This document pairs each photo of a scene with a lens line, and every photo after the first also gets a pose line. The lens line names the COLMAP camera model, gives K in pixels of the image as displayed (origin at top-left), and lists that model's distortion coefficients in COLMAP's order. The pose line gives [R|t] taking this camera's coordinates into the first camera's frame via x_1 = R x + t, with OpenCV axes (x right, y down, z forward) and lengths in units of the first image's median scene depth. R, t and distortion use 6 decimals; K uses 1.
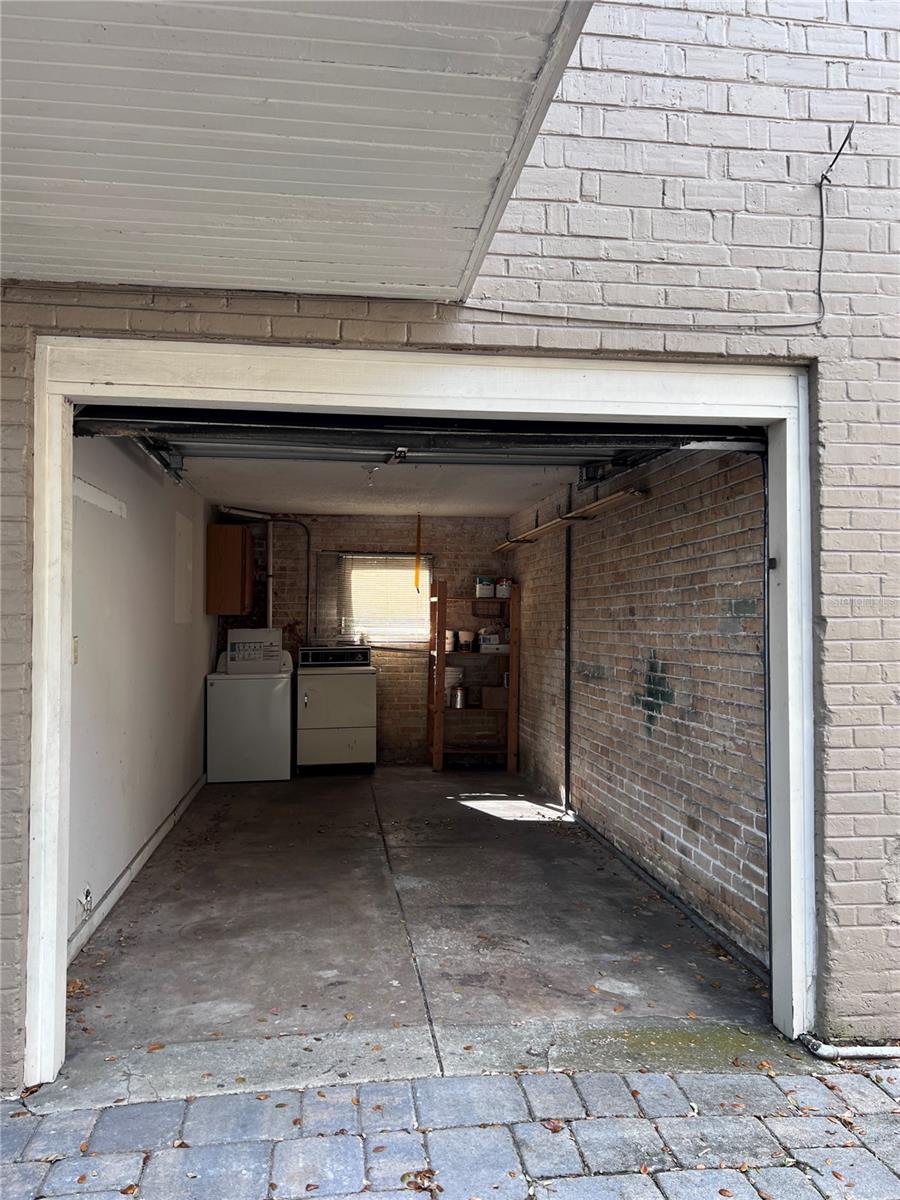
lens RADIAL K [[908.2, 0, 450.0], [0, 908.2, 600.0], [0, 0, 1]] dist [0.039317, -0.002665]
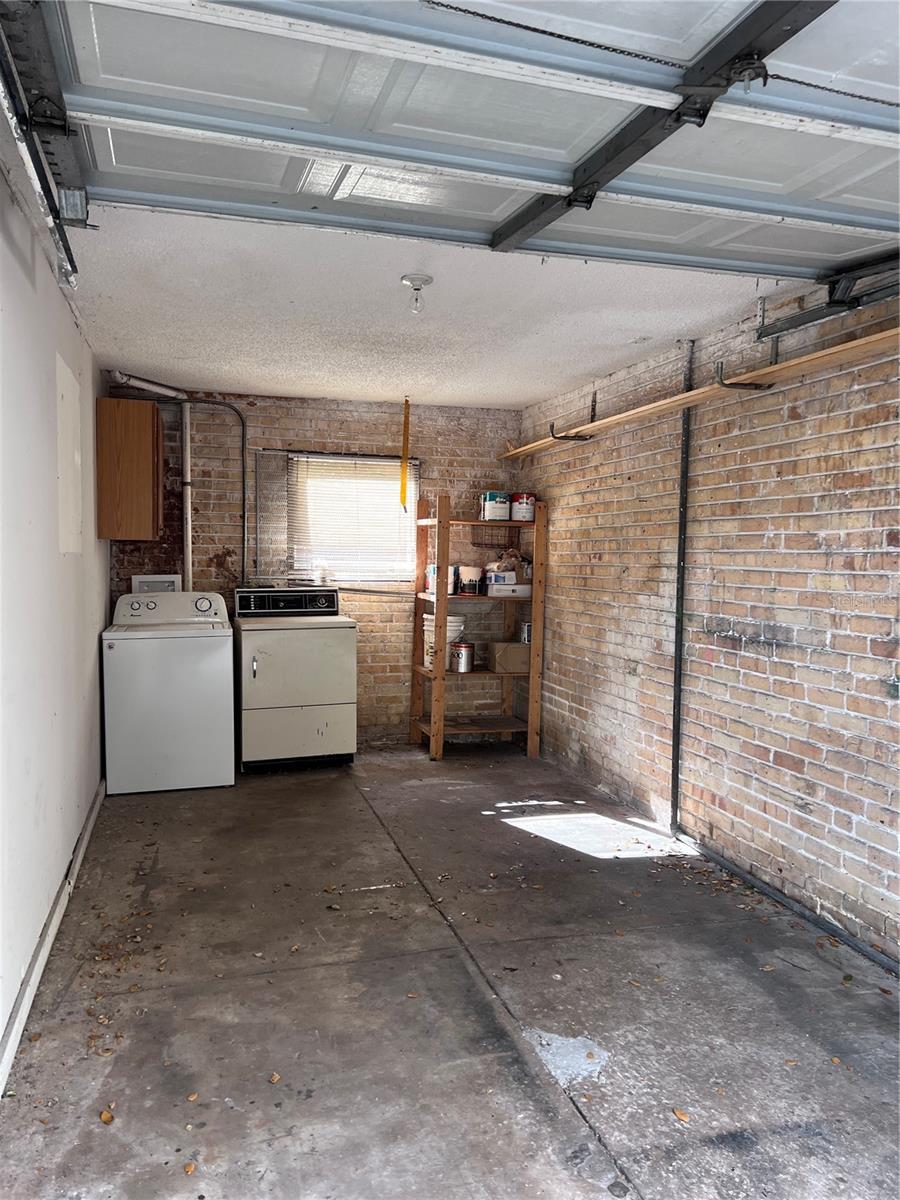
lens RADIAL K [[878.4, 0, 450.9], [0, 878.4, 620.1], [0, 0, 1]] dist [0.042571, -0.049276]
pose [[0.987367, -0.004650, 0.158383, -0.110718], [-0.011377, 0.994909, 0.100133, 0.007047], [-0.158042, -0.100670, 0.982287, 0.313688]]
